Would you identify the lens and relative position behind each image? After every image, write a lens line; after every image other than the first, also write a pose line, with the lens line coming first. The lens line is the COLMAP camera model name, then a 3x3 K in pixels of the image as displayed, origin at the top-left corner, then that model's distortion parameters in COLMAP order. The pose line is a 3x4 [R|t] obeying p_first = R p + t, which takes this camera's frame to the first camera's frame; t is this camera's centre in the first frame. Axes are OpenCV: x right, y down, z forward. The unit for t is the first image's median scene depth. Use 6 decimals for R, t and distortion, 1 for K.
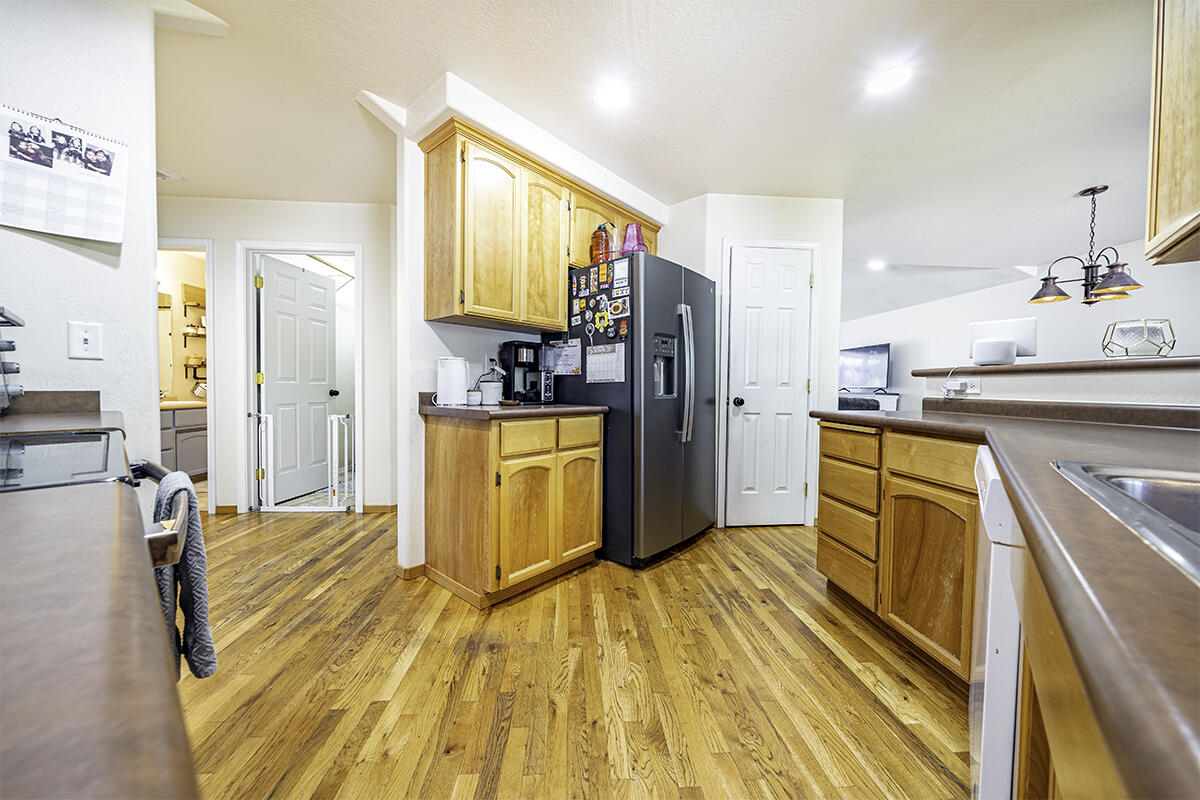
lens RADIAL K [[418.9, 0, 597.5], [0, 418.9, 396.8], [0, 0, 1]] dist [0.001531, -0.000784]
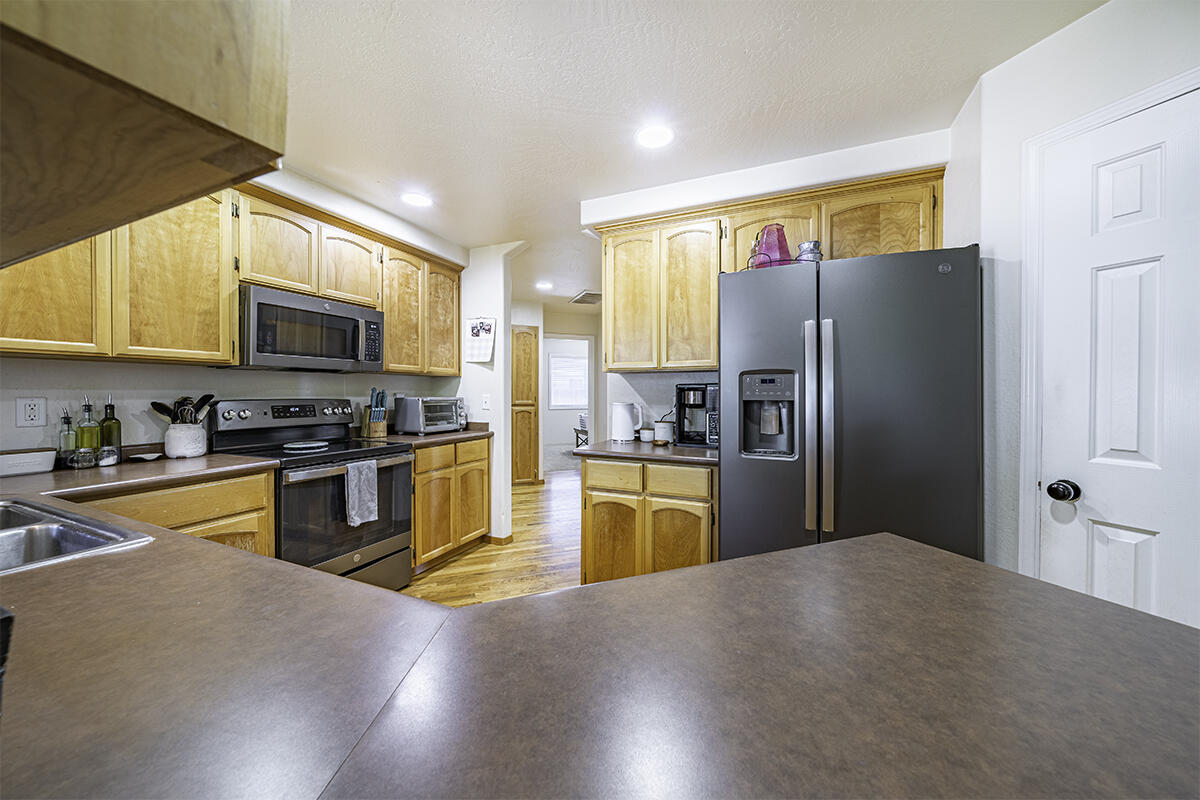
lens RADIAL K [[418.9, 0, 596.1], [0, 418.9, 392.0], [0, 0, 1]] dist [0.001531, -0.000784]
pose [[0.304081, -0.009870, -0.952595, 0.735812], [-0.019230, 0.999679, -0.016496, -0.090979], [0.952452, 0.023334, 0.303793, 0.479196]]
